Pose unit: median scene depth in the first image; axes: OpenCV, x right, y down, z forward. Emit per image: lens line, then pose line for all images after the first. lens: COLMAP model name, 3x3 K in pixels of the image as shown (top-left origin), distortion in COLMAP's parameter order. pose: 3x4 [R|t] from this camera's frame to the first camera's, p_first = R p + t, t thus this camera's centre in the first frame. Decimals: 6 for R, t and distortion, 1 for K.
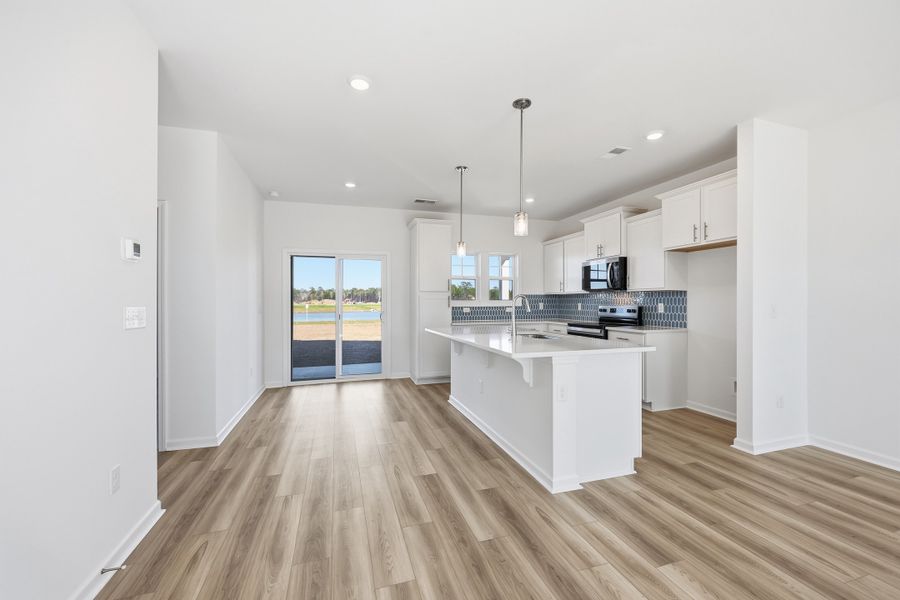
lens RADIAL K [[364.1, 0, 452.0], [0, 364.1, 301.0], [0, 0, 1]] dist [-0.001578, 0.000229]
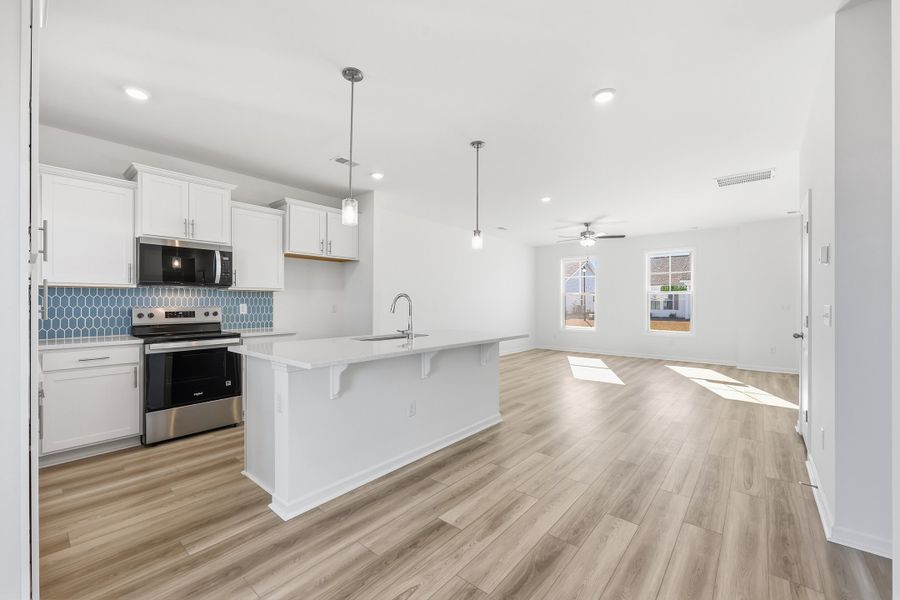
lens RADIAL K [[364.1, 0, 452.0], [0, 364.1, 301.0], [0, 0, 1]] dist [-0.001578, 0.000229]
pose [[-0.531890, 0.005674, 0.846795, -0.746958], [0.002097, 0.999983, -0.005383, 0.008030], [-0.846811, -0.001088, -0.531893, 1.577867]]
